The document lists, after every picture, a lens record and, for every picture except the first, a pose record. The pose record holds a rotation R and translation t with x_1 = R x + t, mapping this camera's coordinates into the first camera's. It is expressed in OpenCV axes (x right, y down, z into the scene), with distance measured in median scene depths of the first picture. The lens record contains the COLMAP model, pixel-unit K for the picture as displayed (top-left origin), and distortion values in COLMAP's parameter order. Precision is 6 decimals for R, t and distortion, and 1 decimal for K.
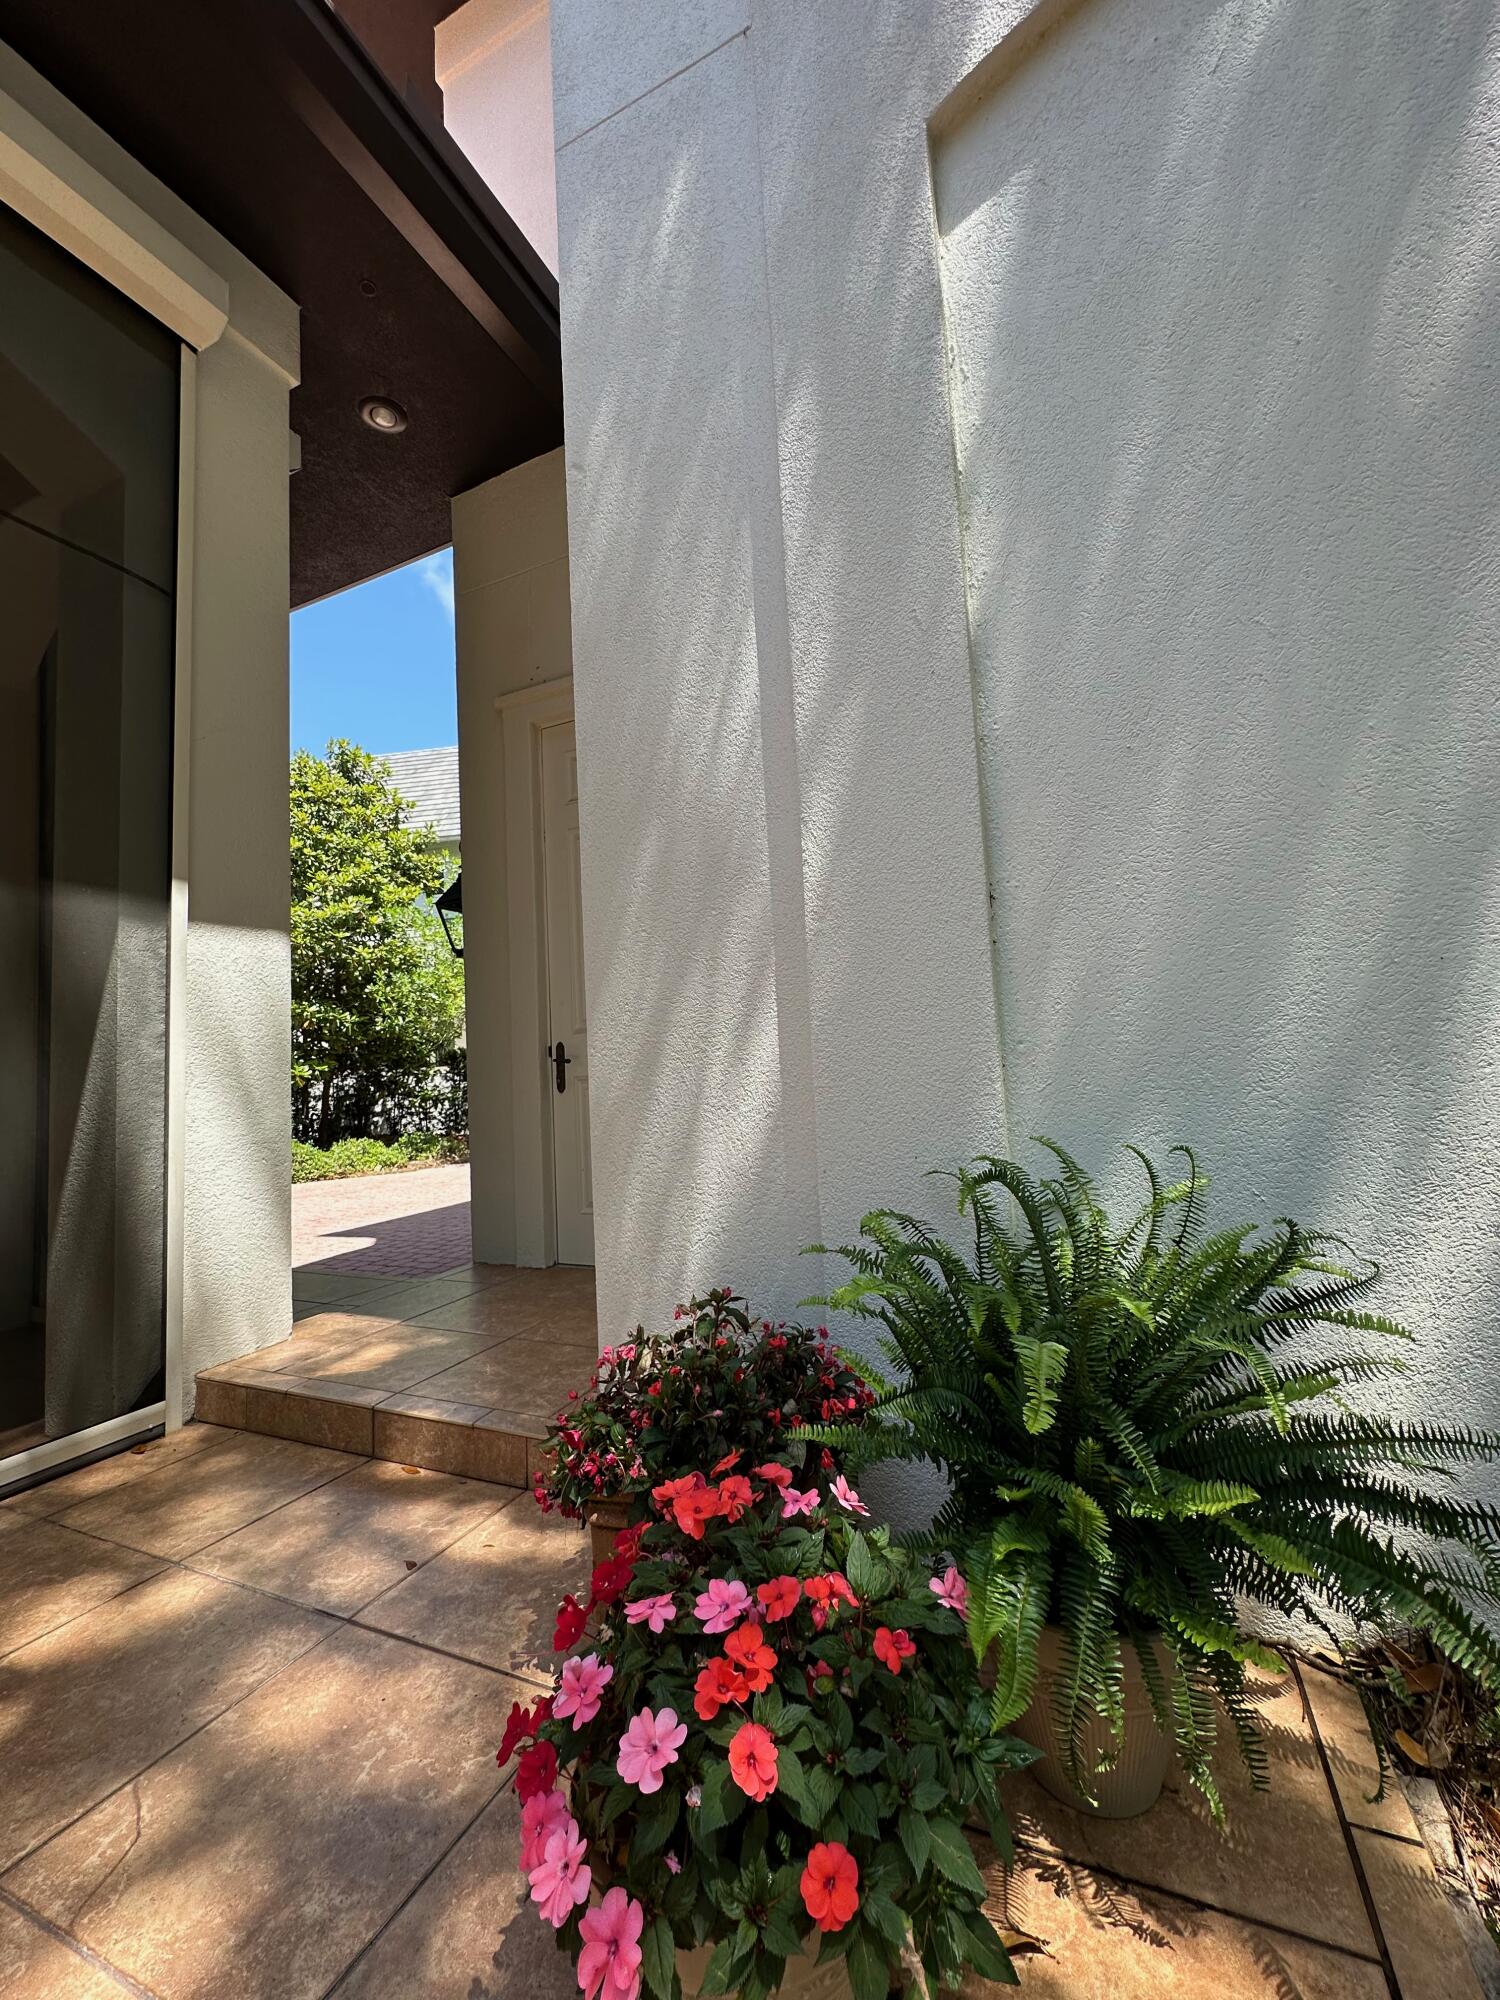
lens RADIAL K [[805.3, 0, 743.3], [0, 805.3, 993.9], [0, 0, 1]] dist [-0.002871, -0.000085]
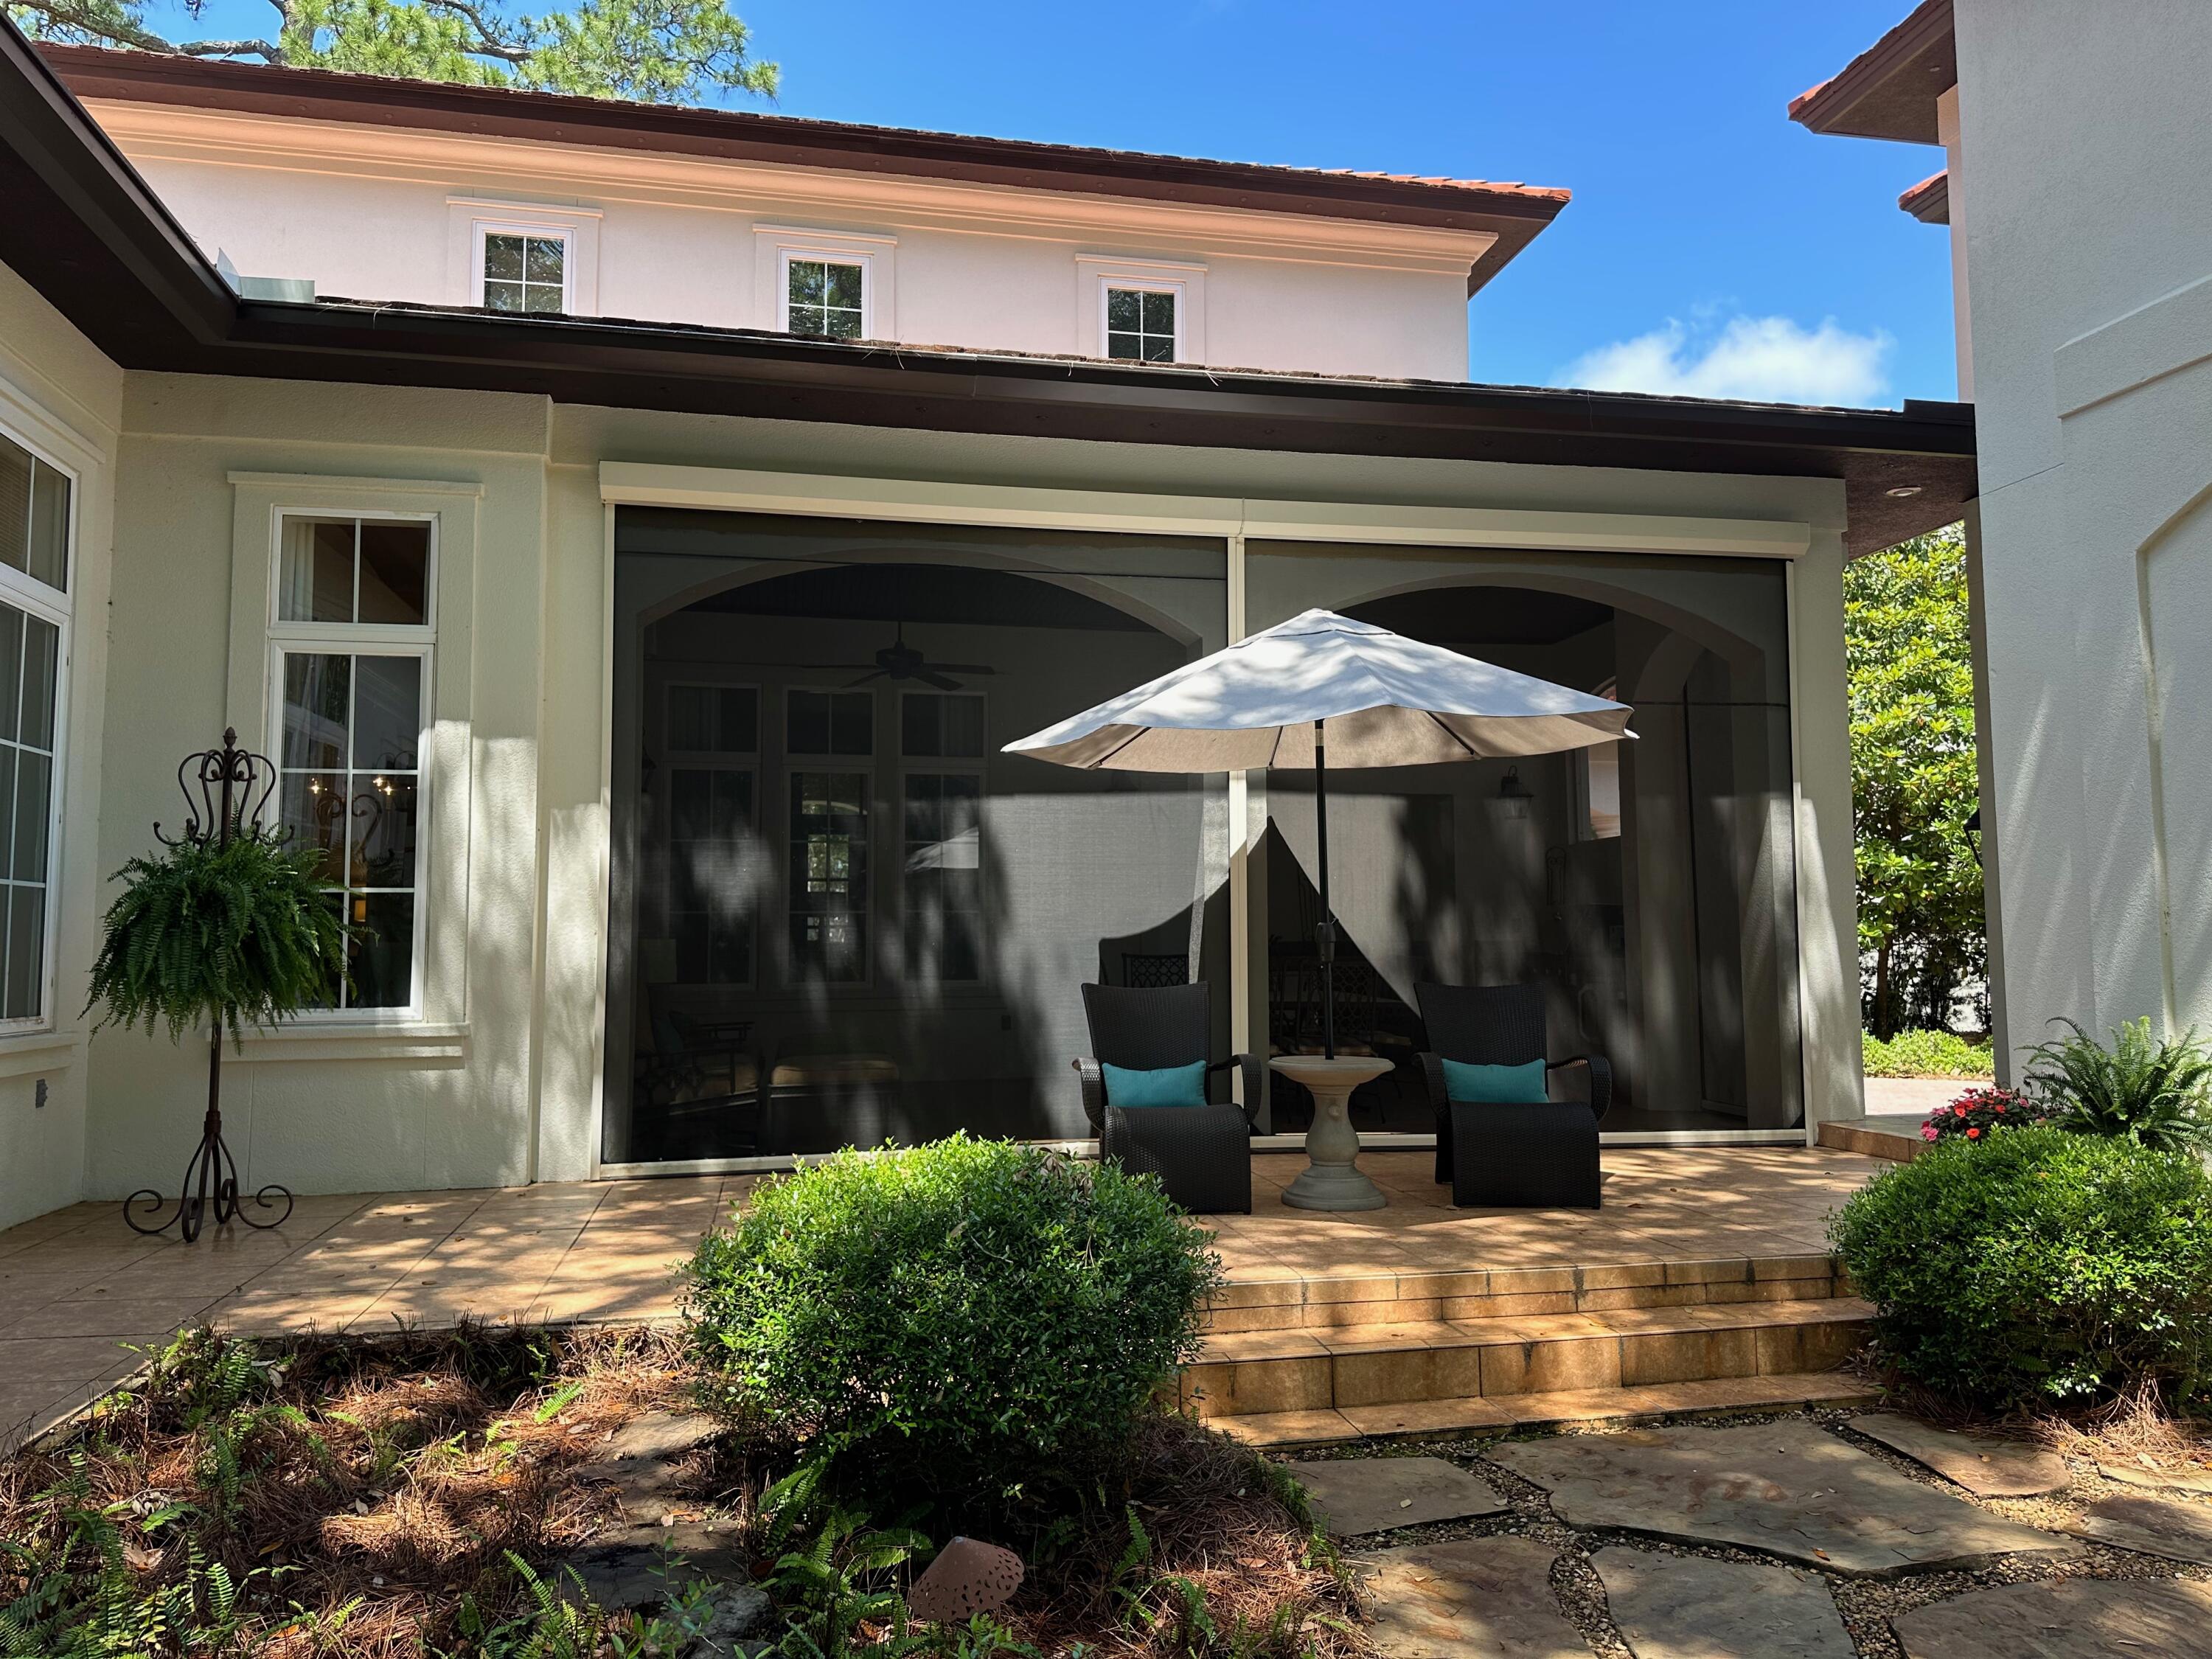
lens RADIAL K [[1565.0, 0, 1101.2], [0, 1565.0, 825.8], [0, 0, 1]] dist [-0.006335, -0.001462]
pose [[0.590019, -0.016735, -0.807216, 0.215288], [0.047238, 0.998788, 0.013822, -0.058535], [0.806006, -0.046286, 0.590095, -0.412833]]
